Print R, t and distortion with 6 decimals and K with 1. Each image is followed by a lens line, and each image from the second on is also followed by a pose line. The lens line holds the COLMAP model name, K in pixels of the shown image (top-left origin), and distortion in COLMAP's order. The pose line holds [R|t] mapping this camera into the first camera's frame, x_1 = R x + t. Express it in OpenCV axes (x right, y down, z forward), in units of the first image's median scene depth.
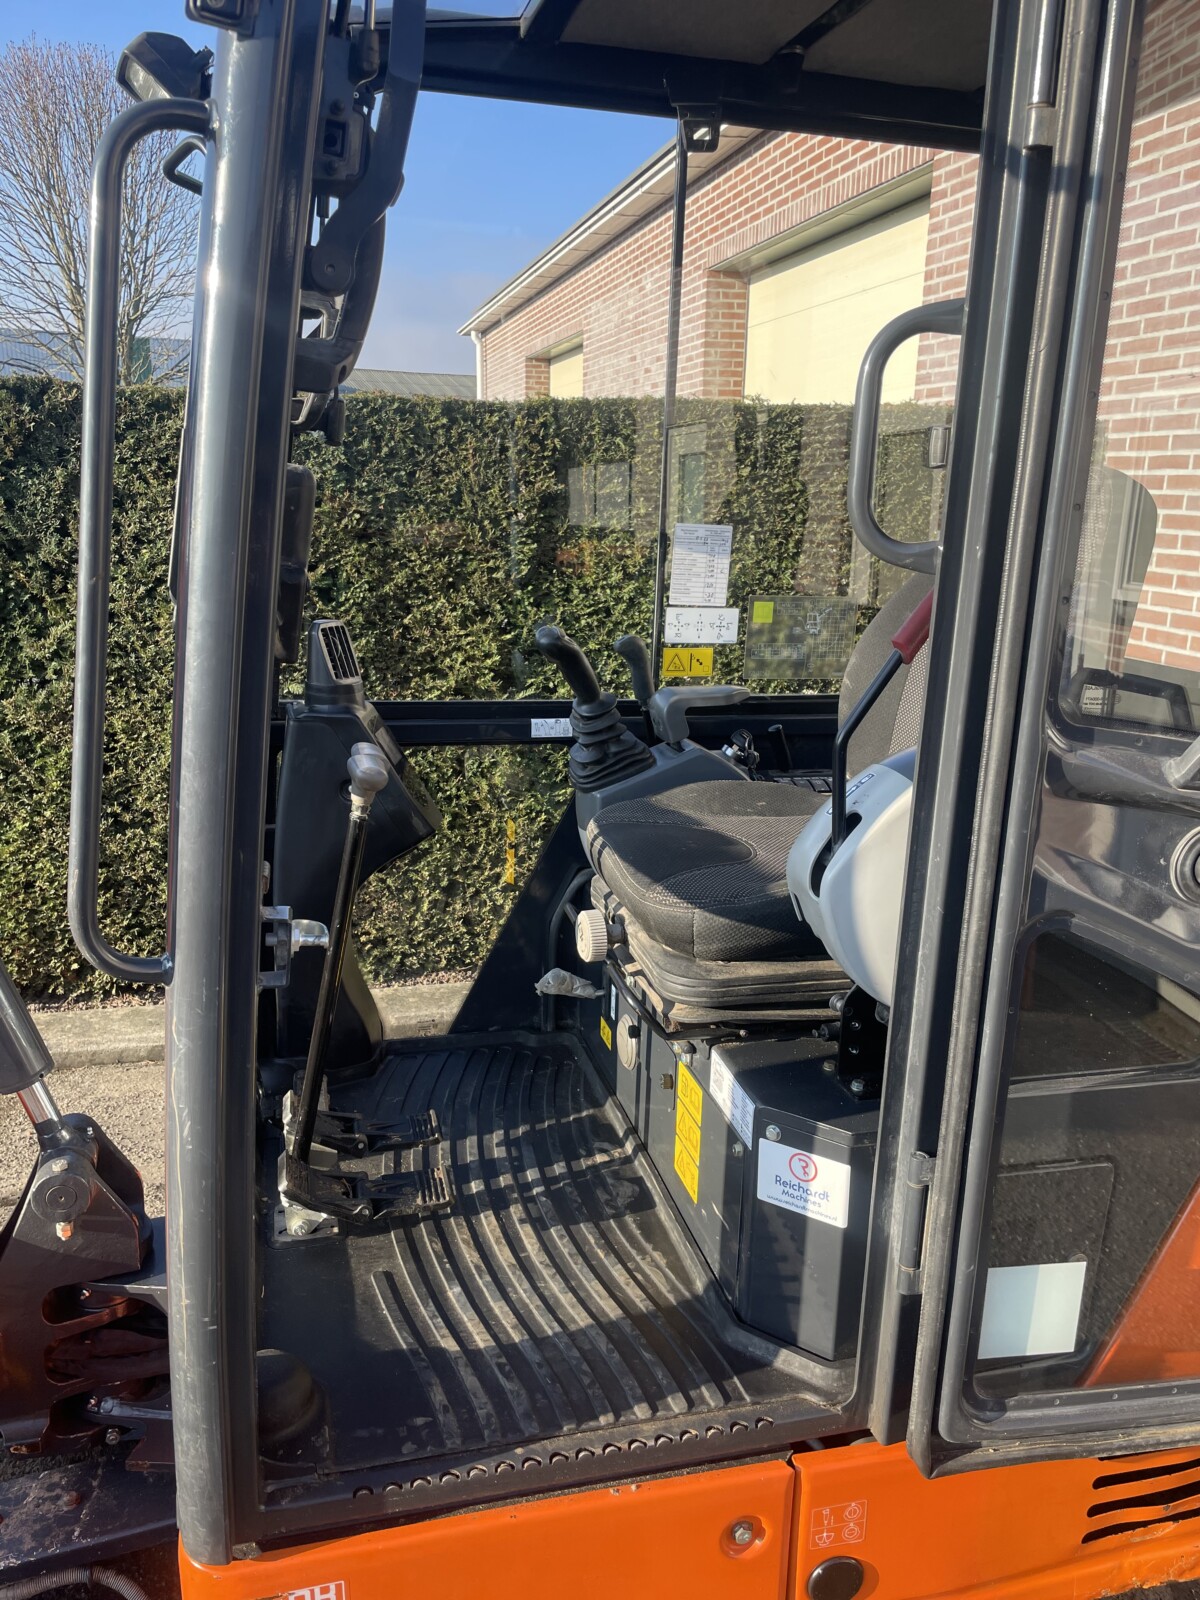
lens RADIAL K [[1233.9, 0, 594.0], [0, 1233.9, 815.6], [0, 0, 1]] dist [0.071583, -0.082706]
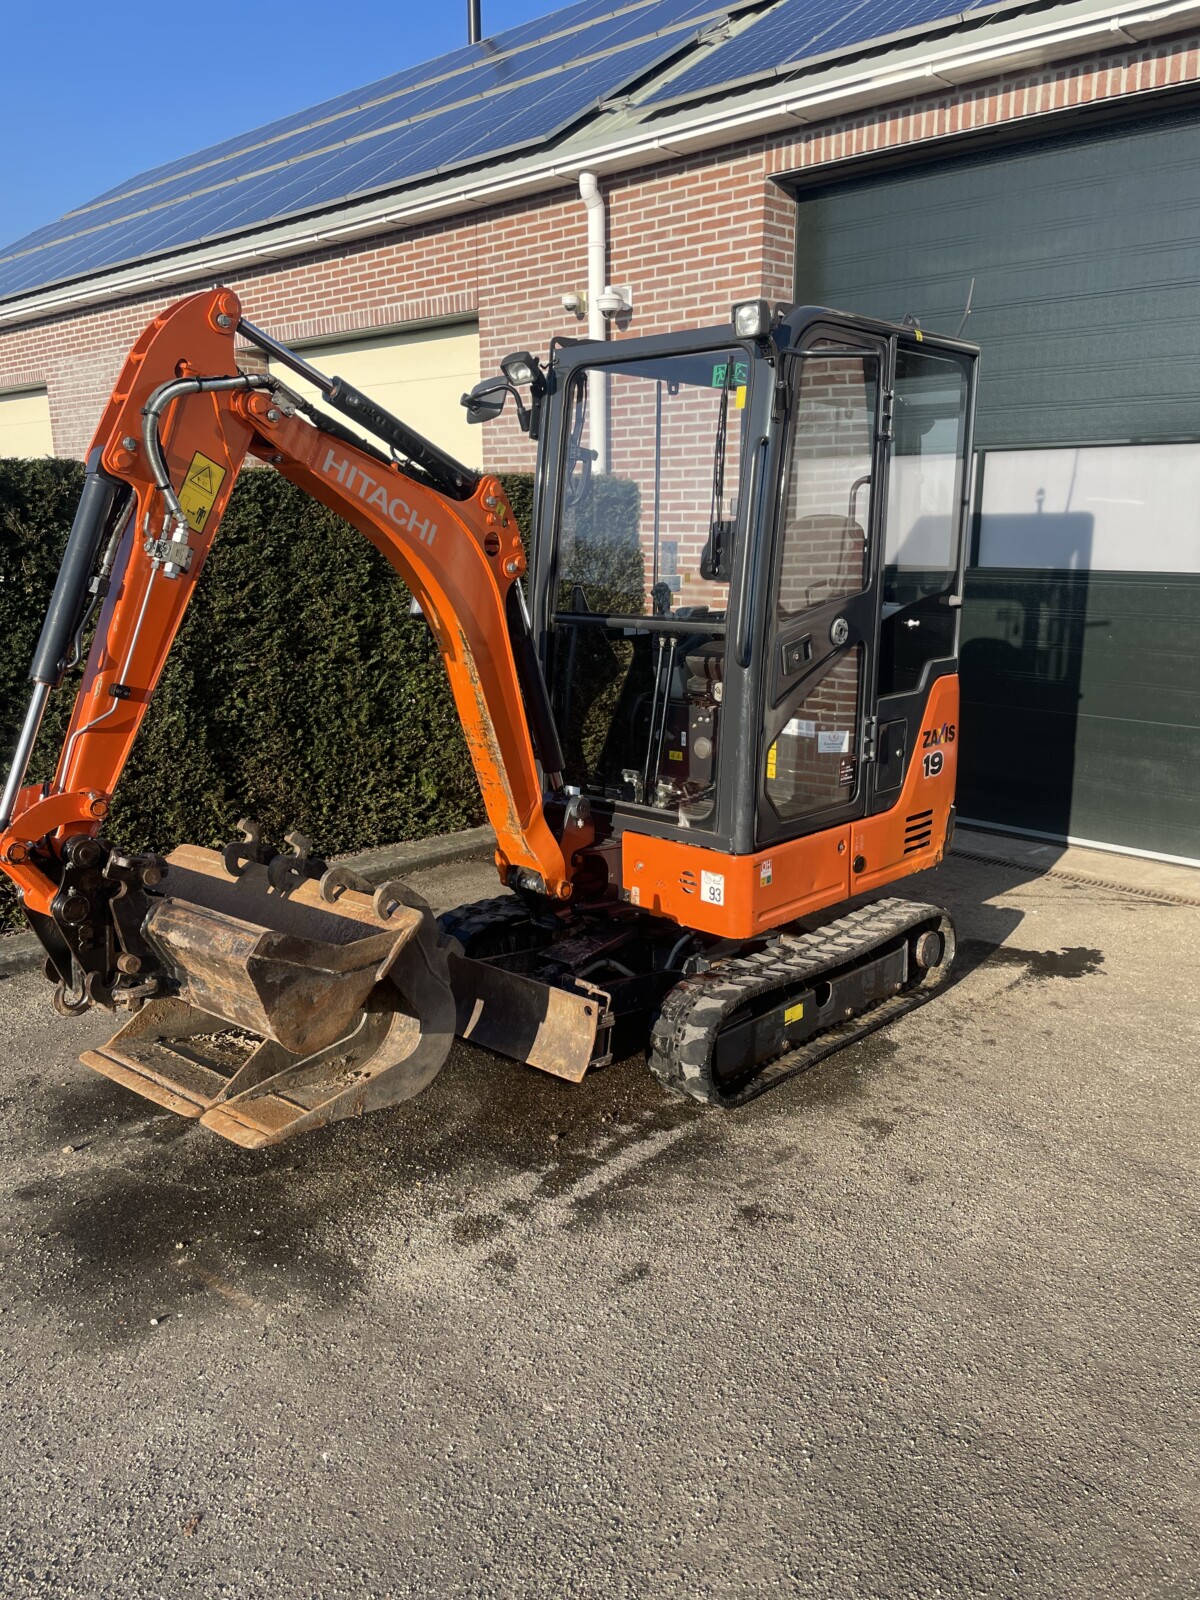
lens RADIAL K [[1233.9, 0, 607.3], [0, 1233.9, 792.6], [0, 0, 1]] dist [0.071583, -0.082706]
pose [[0.835671, -0.140769, 0.530885, -0.669434], [0.163194, 0.986583, 0.004717, 0.106286], [-0.524425, 0.082696, 0.847431, -0.450188]]
